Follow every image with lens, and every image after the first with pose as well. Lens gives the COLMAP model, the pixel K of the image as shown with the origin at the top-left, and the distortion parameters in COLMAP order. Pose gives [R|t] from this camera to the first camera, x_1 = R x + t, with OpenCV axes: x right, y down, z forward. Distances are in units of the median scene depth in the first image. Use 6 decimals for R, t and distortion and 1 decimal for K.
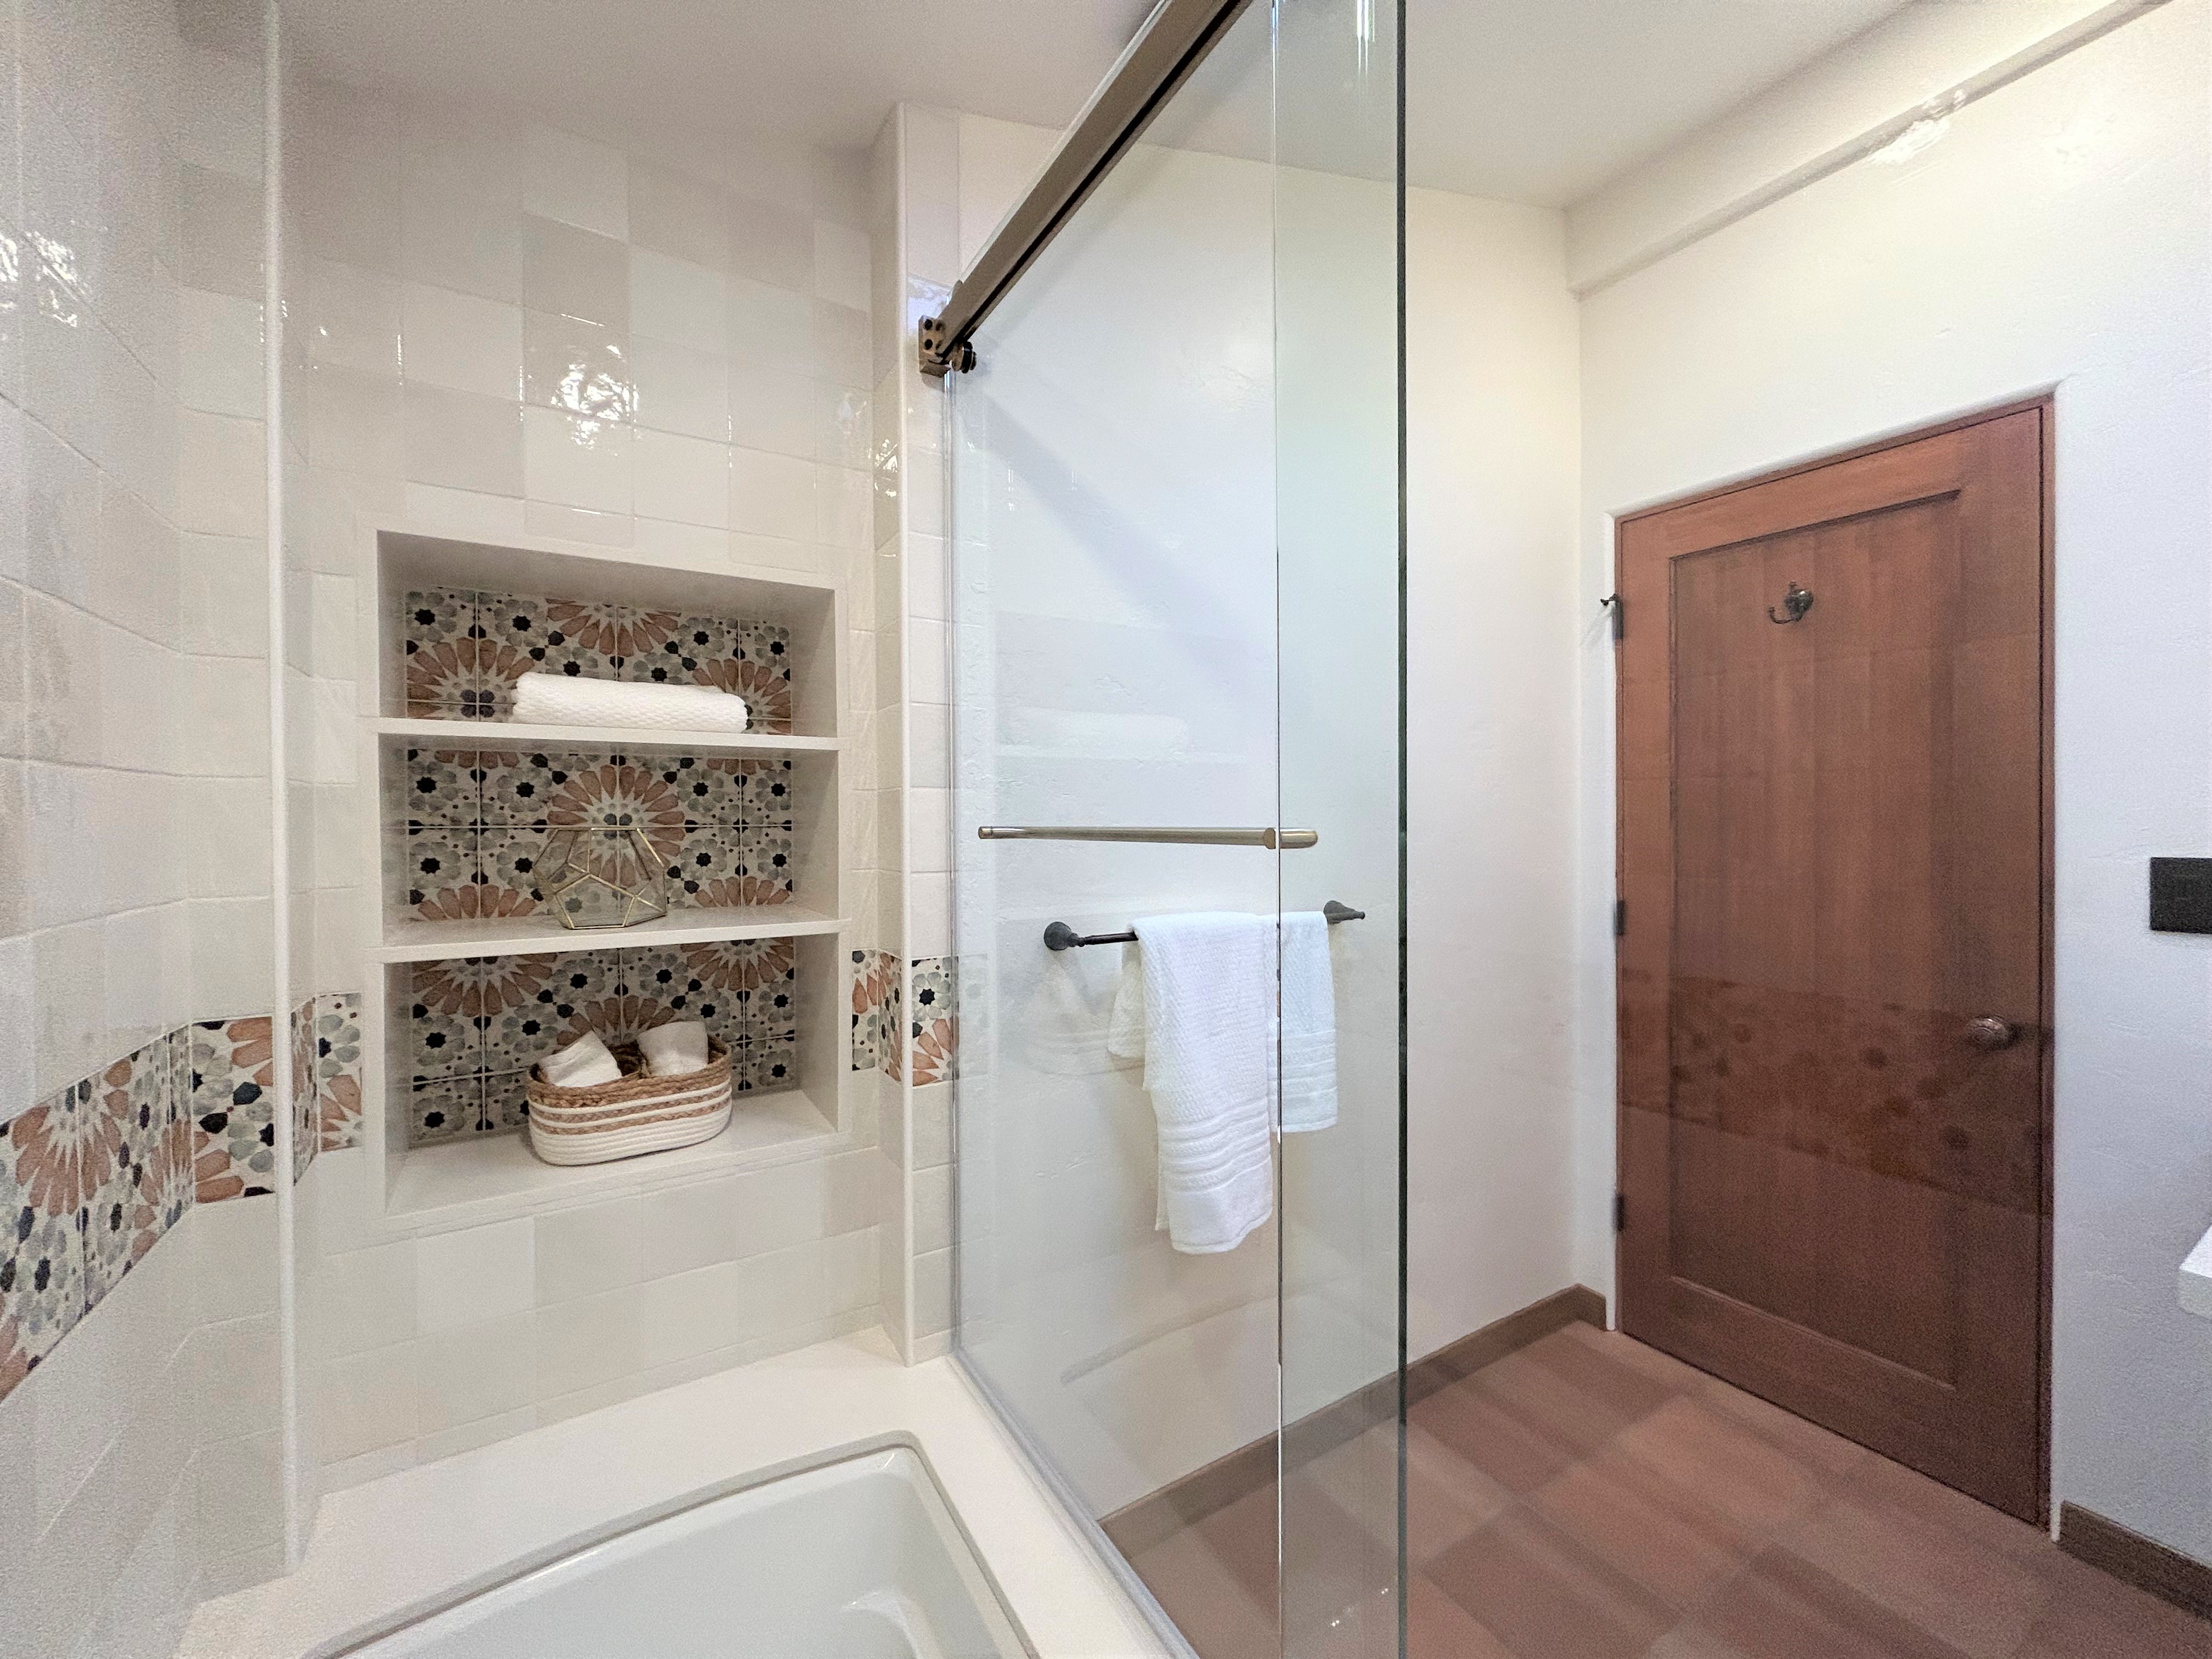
lens RADIAL K [[883.7, 0, 1106.0], [0, 883.7, 829.5], [0, 0, 1]] dist [-0.000670, 0.000060]
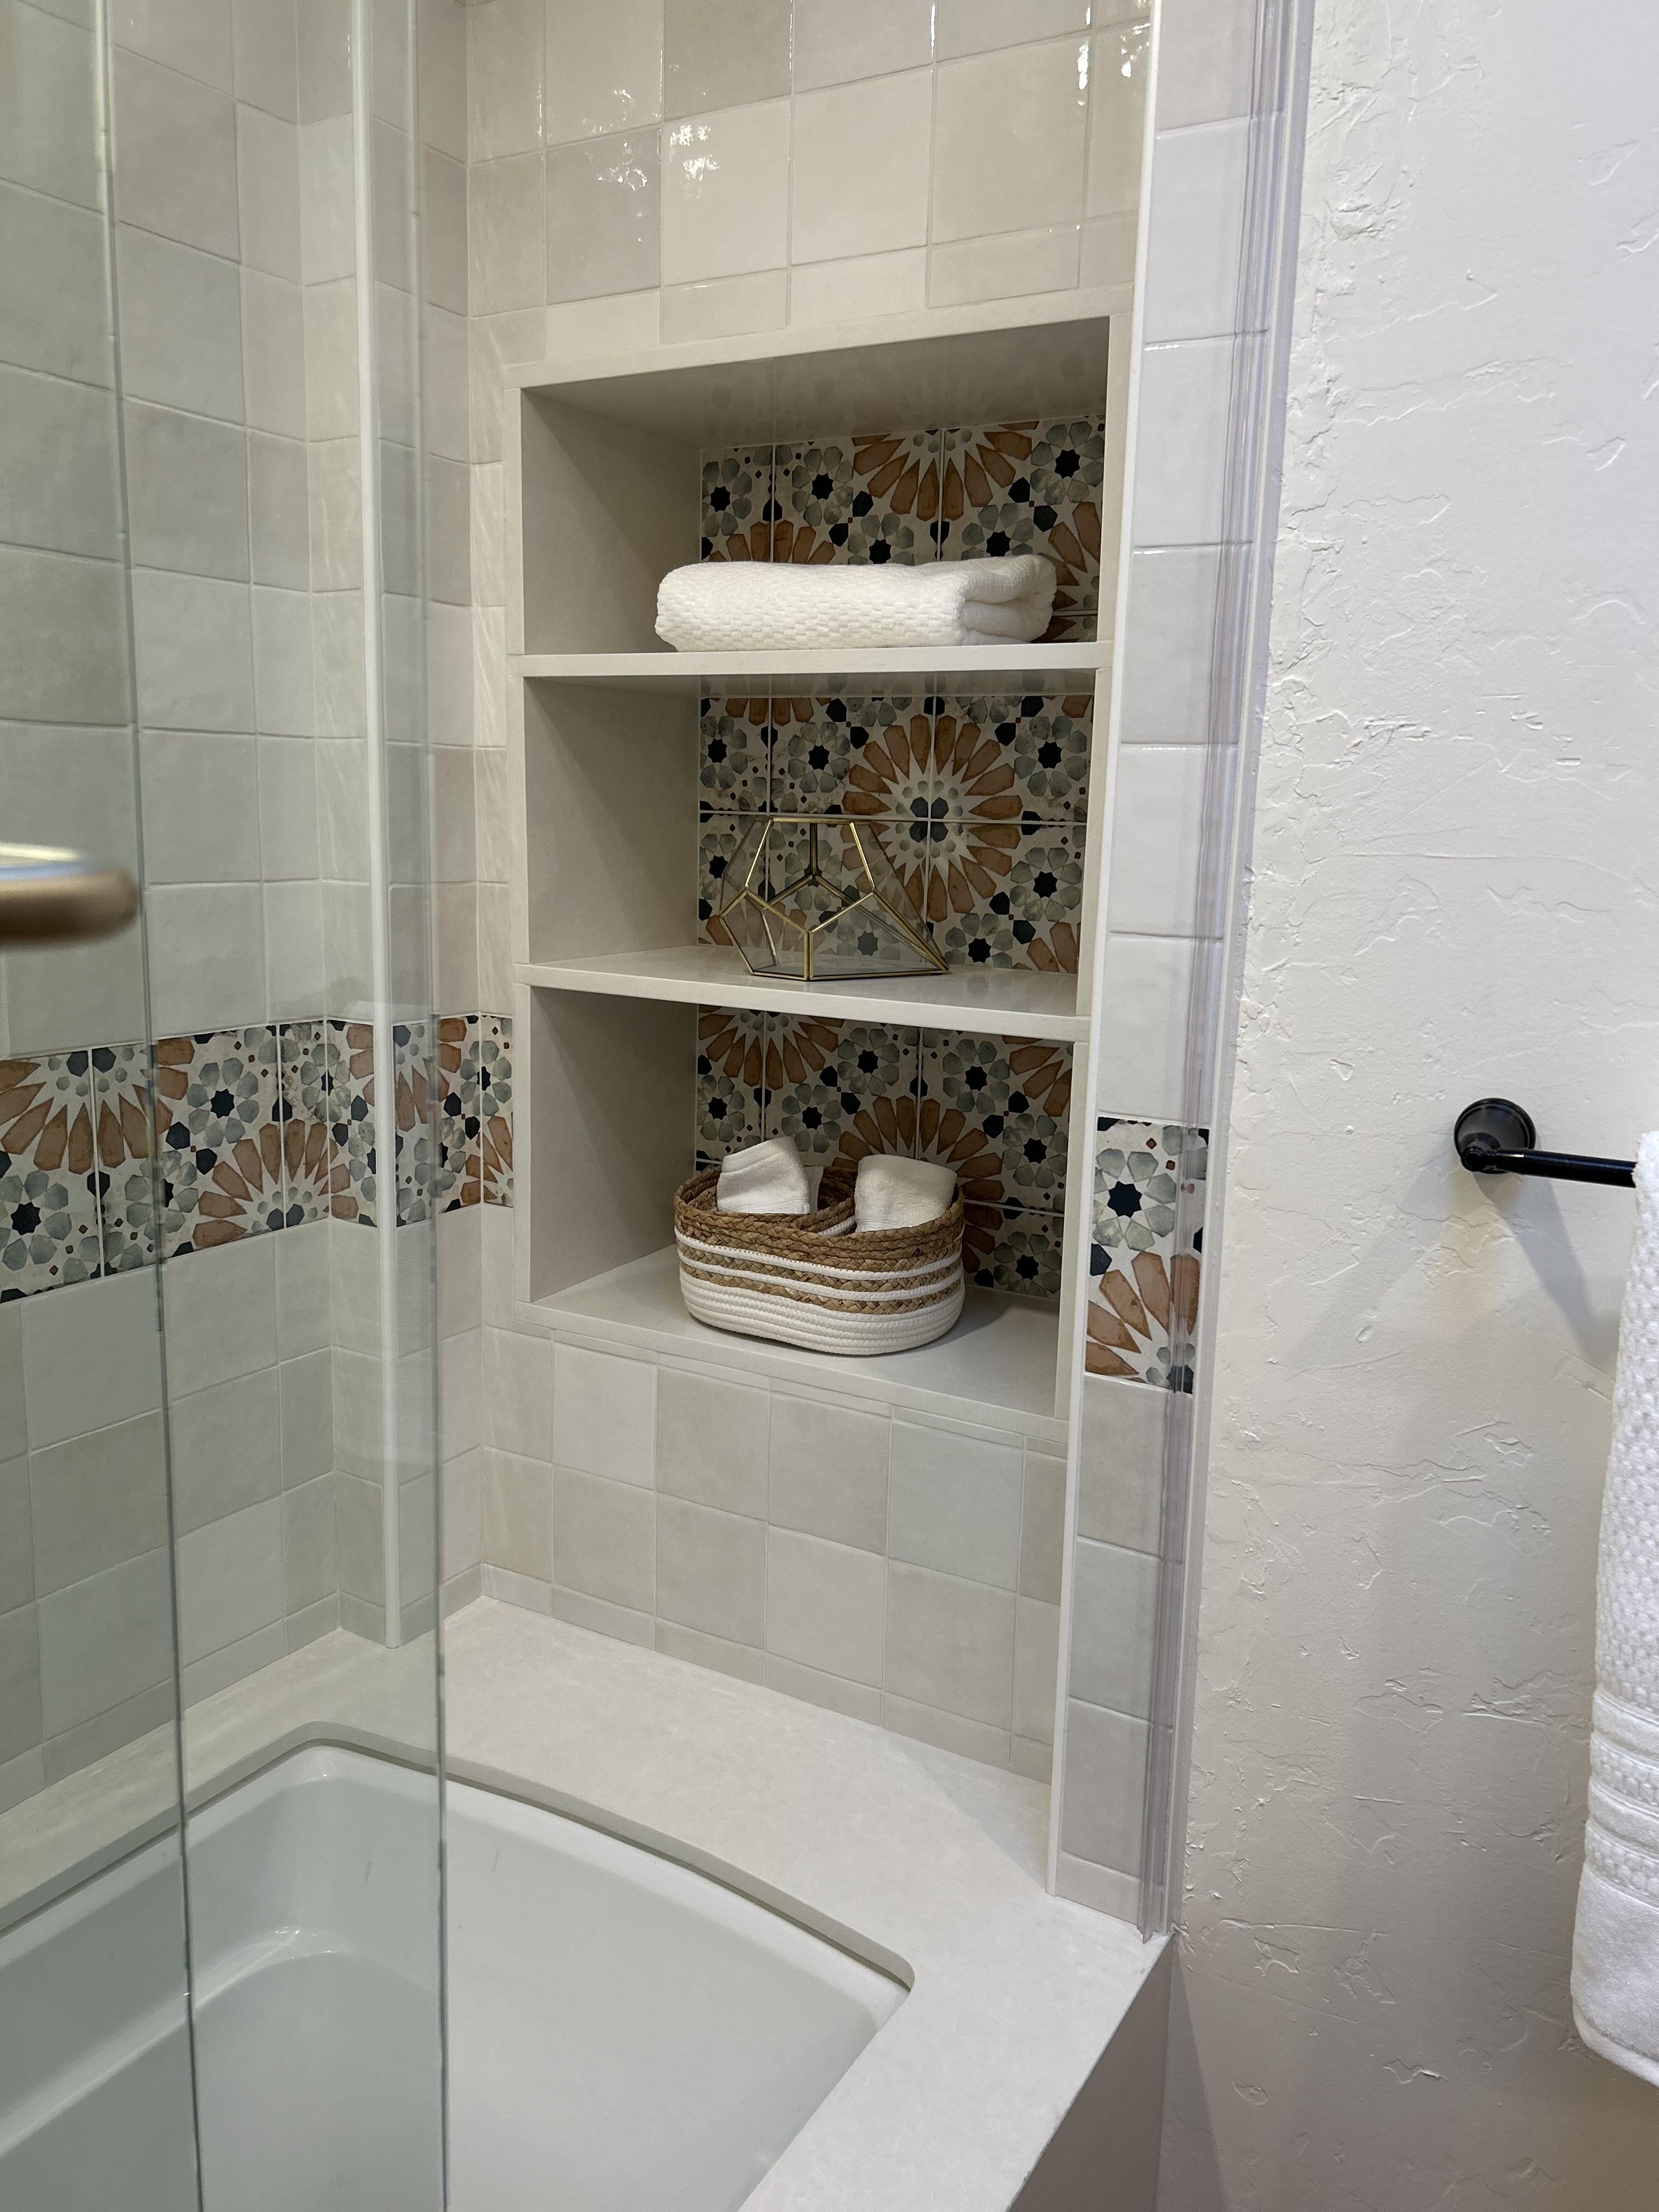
lens RADIAL K [[1632.3, 0, 829.5], [0, 1632.3, 1106.0], [0, 0, 1]] dist [0.120146, -0.318885]
pose [[0.482435, 0.175757, -0.858118, 0.442041], [-0.039647, 0.983040, 0.179054, -0.009401], [0.875034, -0.052360, 0.481221, 0.423453]]
